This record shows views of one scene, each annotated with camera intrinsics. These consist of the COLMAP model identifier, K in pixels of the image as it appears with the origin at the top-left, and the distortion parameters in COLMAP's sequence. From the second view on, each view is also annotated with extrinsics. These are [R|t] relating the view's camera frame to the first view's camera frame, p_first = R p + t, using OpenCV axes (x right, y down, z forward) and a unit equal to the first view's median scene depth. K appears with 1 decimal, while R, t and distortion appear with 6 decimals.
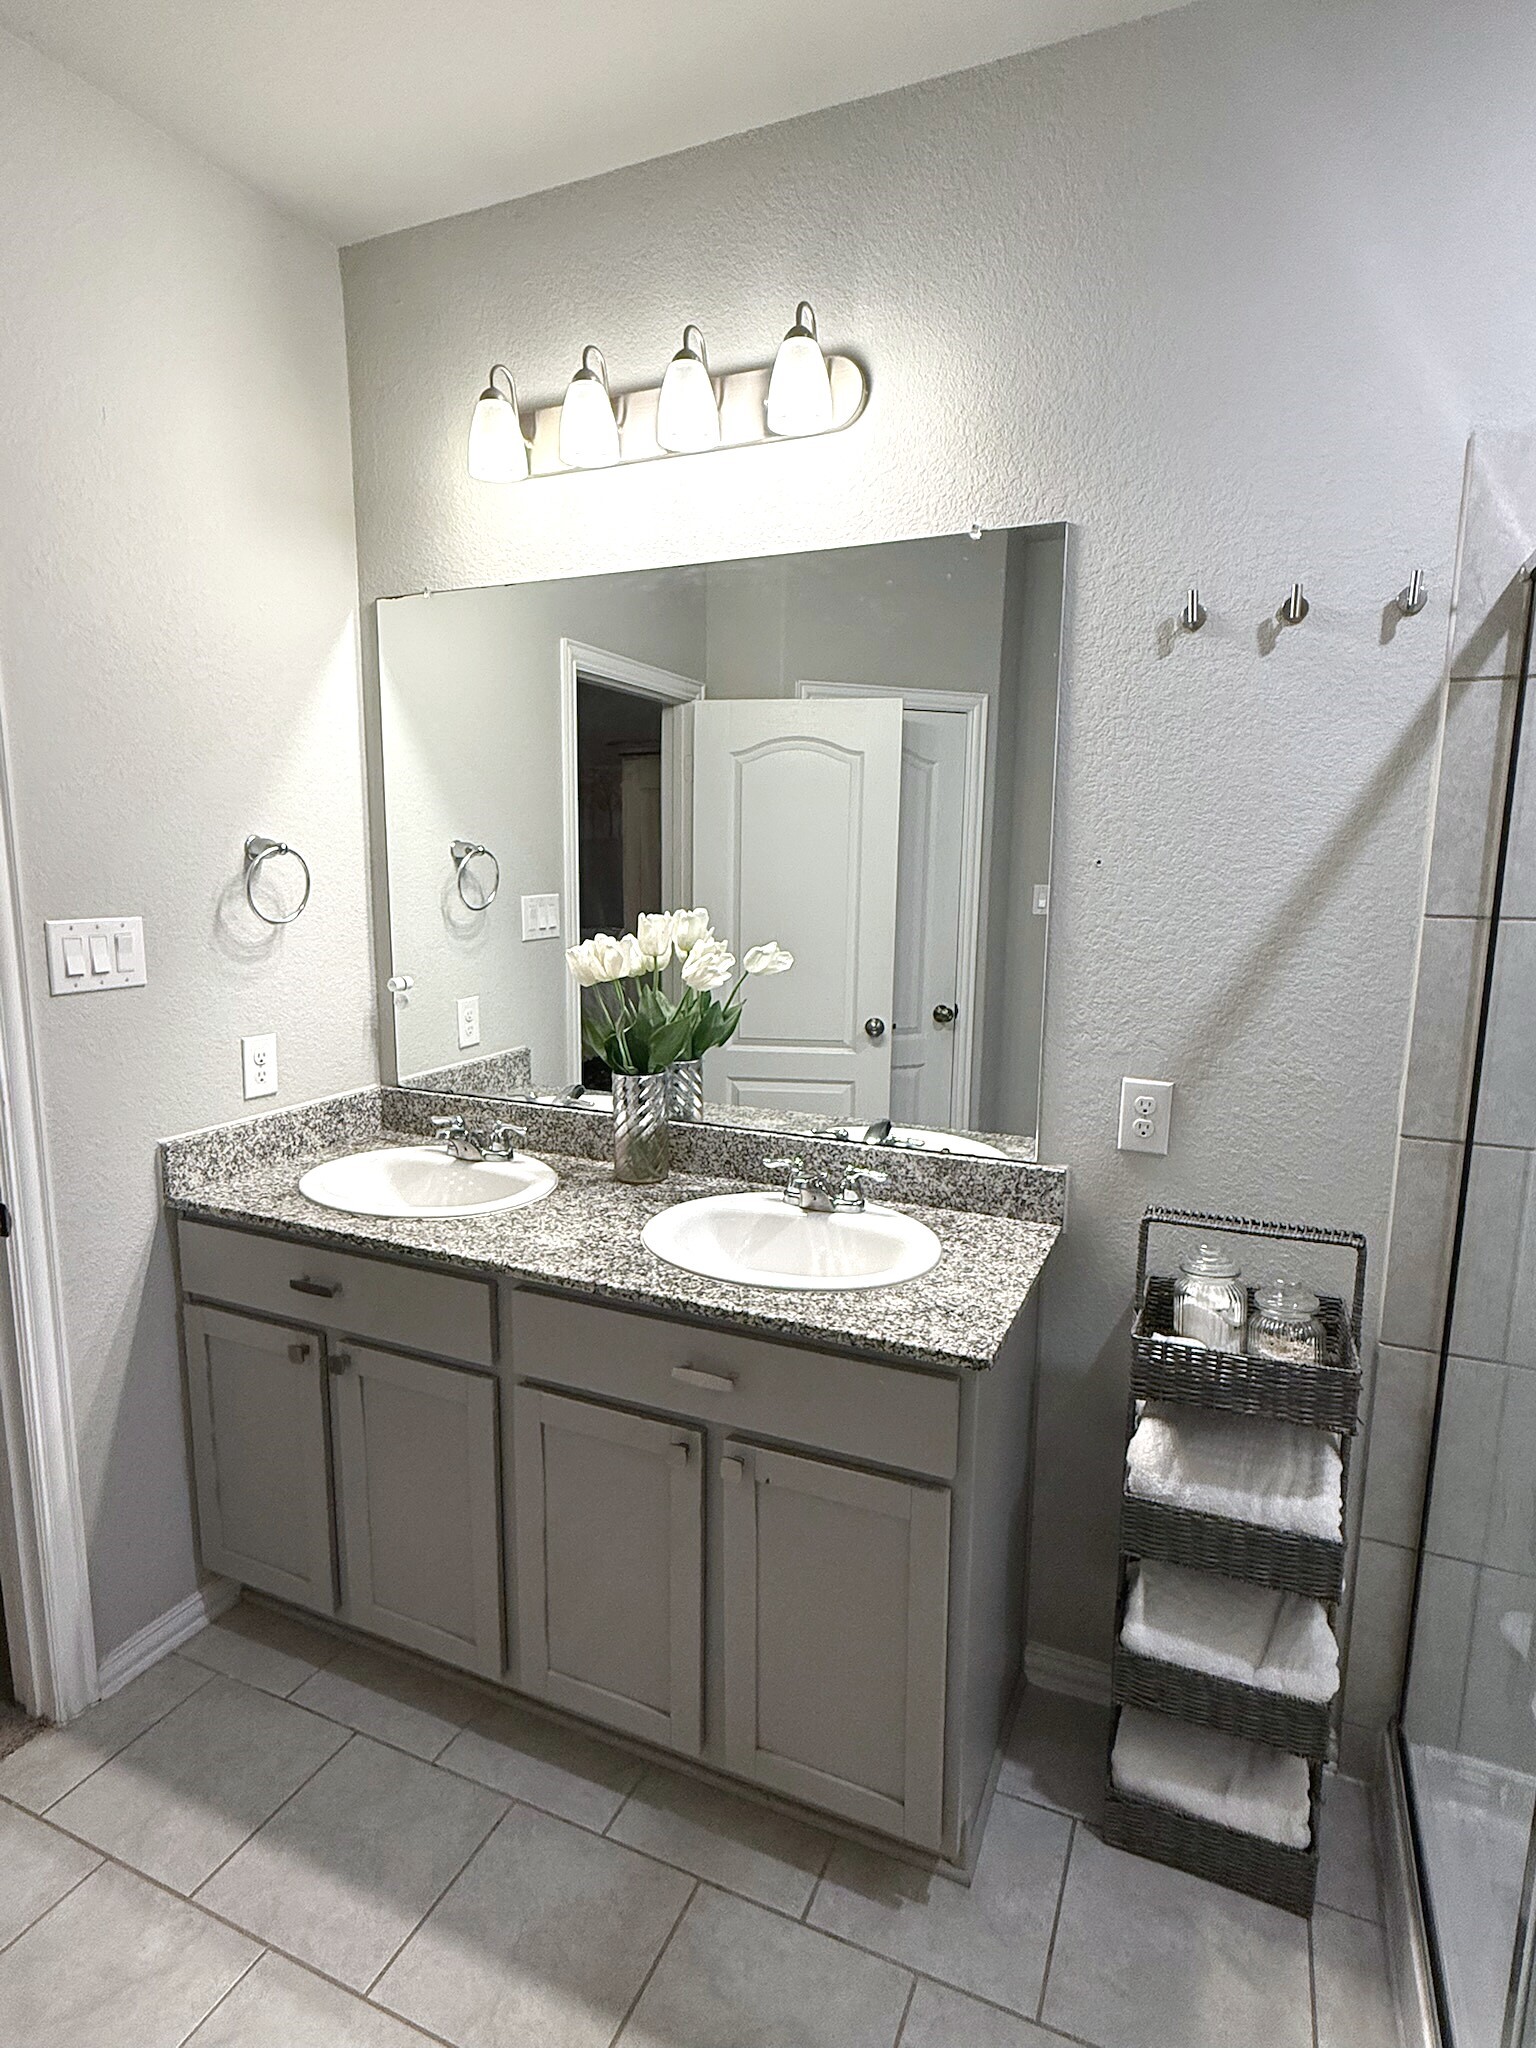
lens RADIAL K [[1088.8, 0, 777.3], [0, 1088.8, 1021.8], [0, 0, 1]] dist [0.003790, -0.000414]
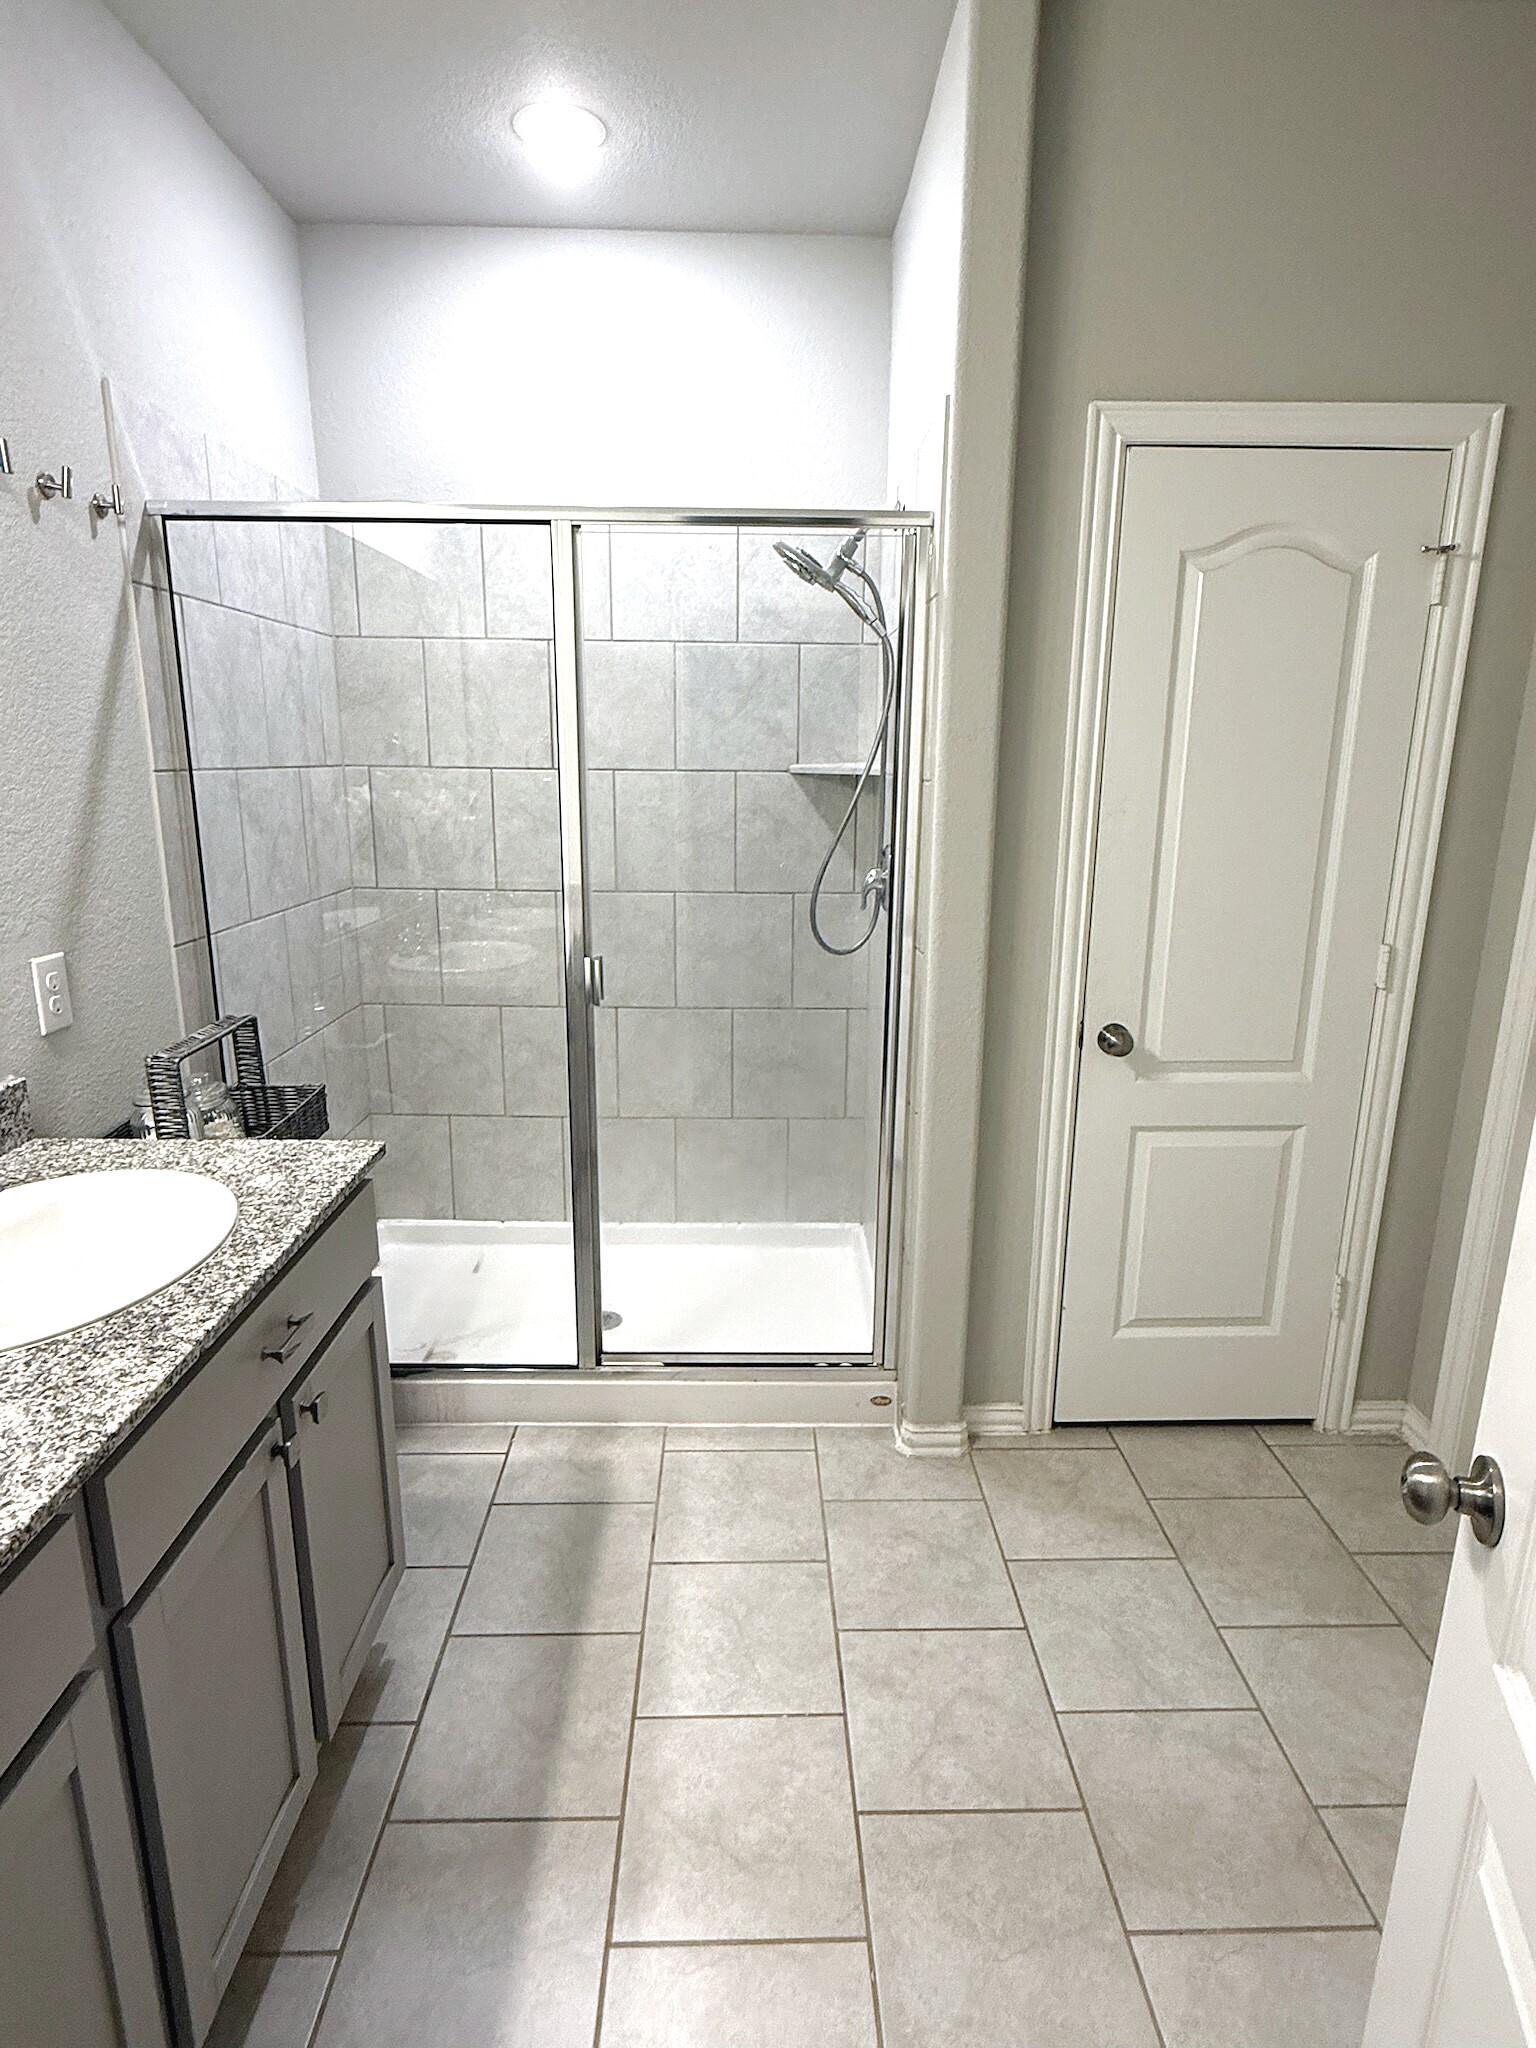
lens RADIAL K [[1088.8, 0, 763.8], [0, 1088.8, 1017.2], [0, 0, 1]] dist [0.003790, -0.000414]
pose [[-0.416981, -0.225272, 0.880556, -0.887016], [0.128440, 0.944473, 0.302445, -0.118874], [-0.899794, 0.239212, -0.364894, 0.885874]]
